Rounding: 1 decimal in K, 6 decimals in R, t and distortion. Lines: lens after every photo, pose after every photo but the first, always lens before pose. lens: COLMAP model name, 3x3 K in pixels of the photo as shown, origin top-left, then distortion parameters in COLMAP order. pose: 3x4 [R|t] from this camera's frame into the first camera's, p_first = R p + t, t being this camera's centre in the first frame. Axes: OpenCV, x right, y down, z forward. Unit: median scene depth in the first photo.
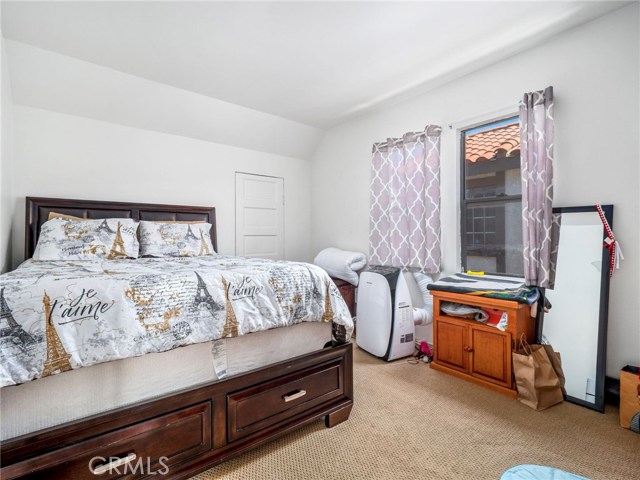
lens RADIAL K [[305.2, 0, 316.6], [0, 305.2, 239.0], [0, 0, 1]] dist [-0.000123, -0.000183]
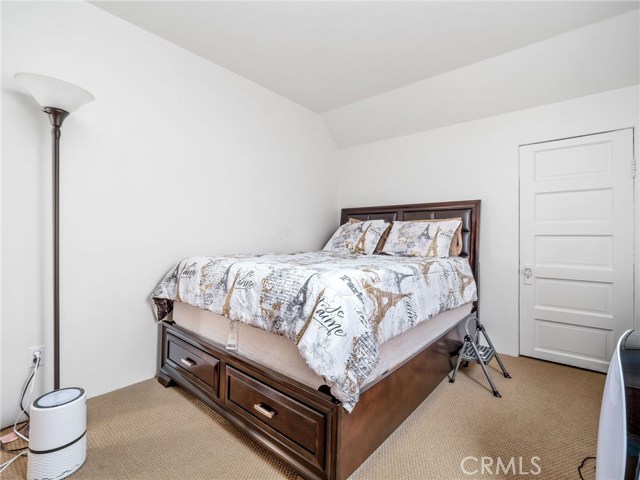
lens RADIAL K [[305.2, 0, 316.6], [0, 305.2, 239.0], [0, 0, 1]] dist [-0.000123, -0.000183]
pose [[0.178745, 0.013428, -0.983804, 0.533032], [-0.017149, 0.999797, 0.010531, -0.002946], [0.983746, 0.014989, 0.178939, 0.627890]]
